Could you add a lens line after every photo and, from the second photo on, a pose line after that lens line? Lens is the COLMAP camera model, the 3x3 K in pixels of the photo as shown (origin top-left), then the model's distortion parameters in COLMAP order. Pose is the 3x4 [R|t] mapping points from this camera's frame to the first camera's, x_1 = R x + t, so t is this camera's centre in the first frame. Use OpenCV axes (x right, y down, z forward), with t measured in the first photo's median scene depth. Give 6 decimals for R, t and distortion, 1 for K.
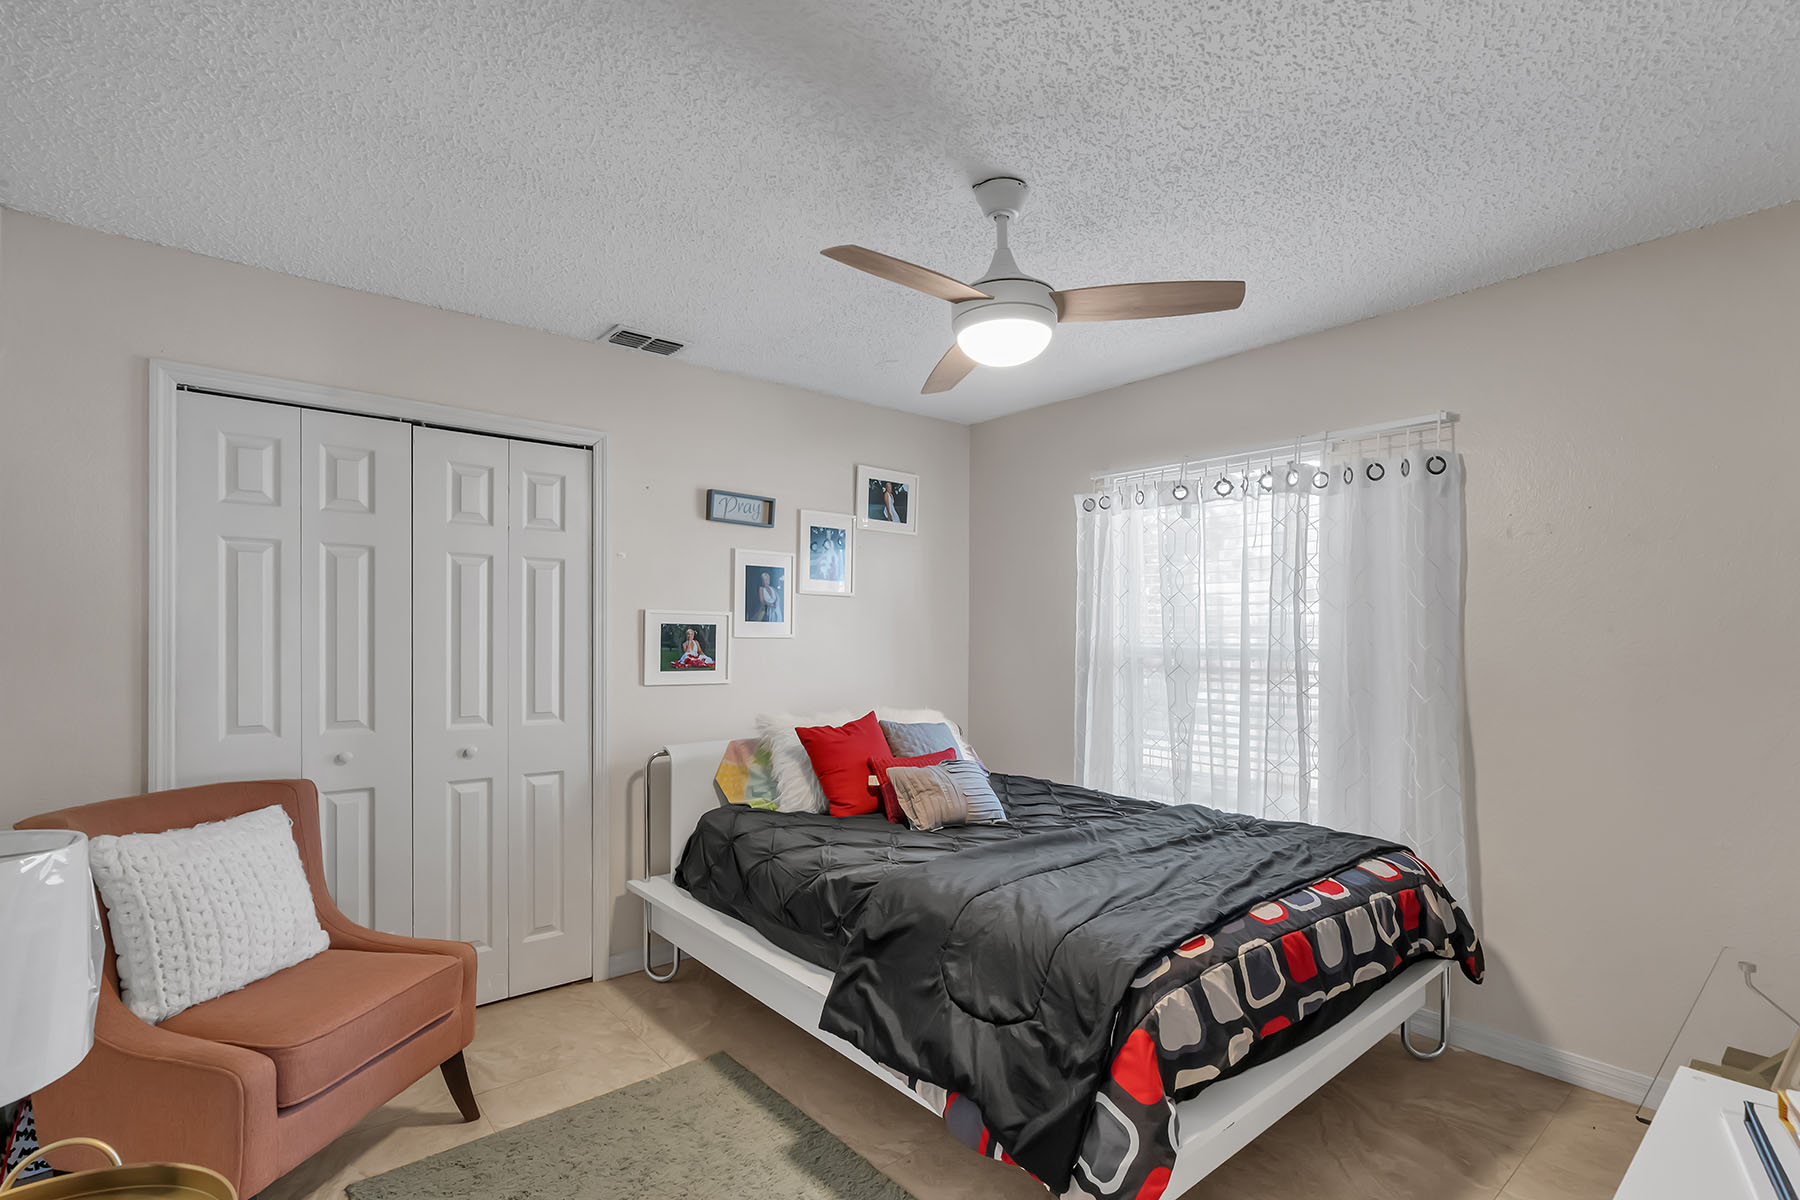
lens RADIAL K [[841.5, 0, 897.7], [0, 841.5, 639.1], [0, 0, 1]] dist [-0.000695, -0.000050]
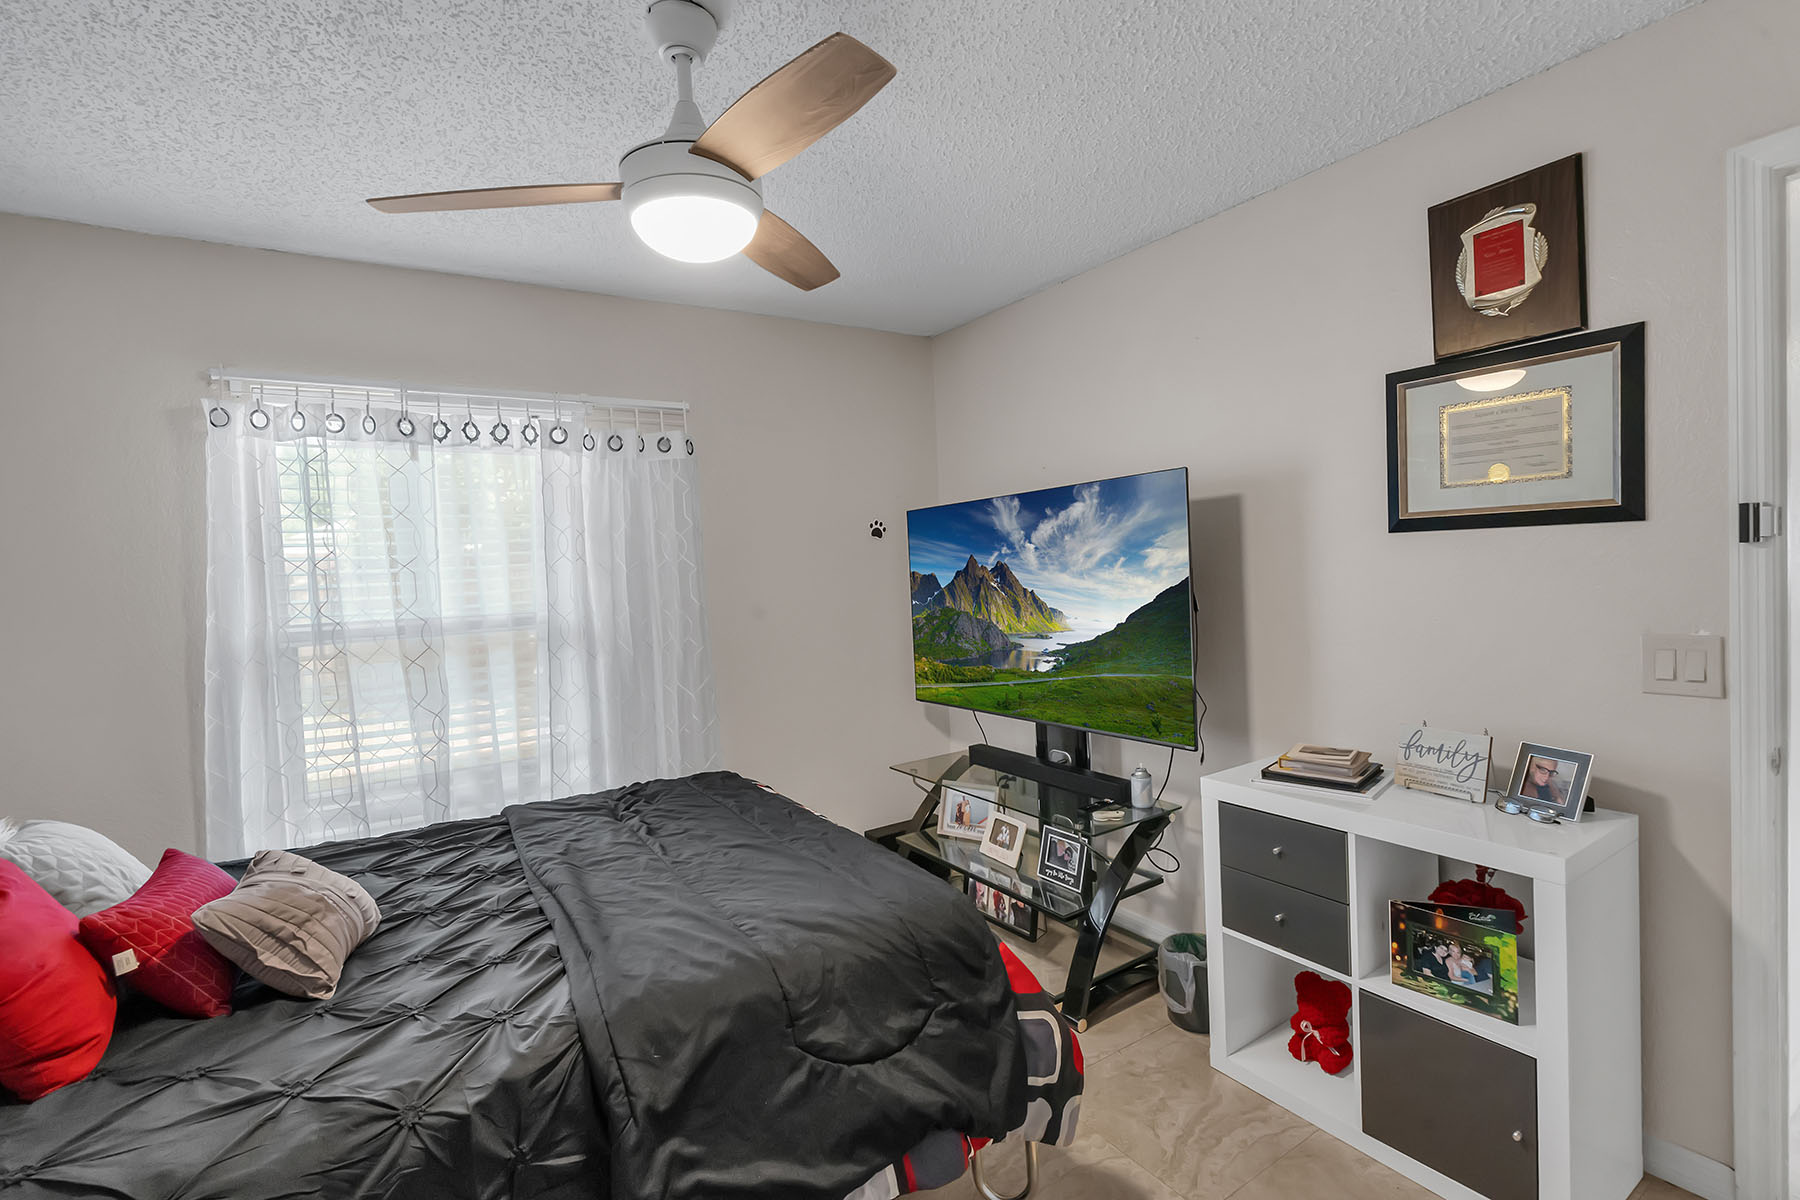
lens RADIAL K [[814.9, 0, 902.4], [0, 814.9, 597.4], [0, 0, 1]] dist [-0.002733, 0.000019]
pose [[0.110716, -0.049993, 0.992594, -0.572532], [0.051552, 0.997678, 0.044499, -0.040487], [-0.992514, 0.046244, 0.113037, 0.711945]]
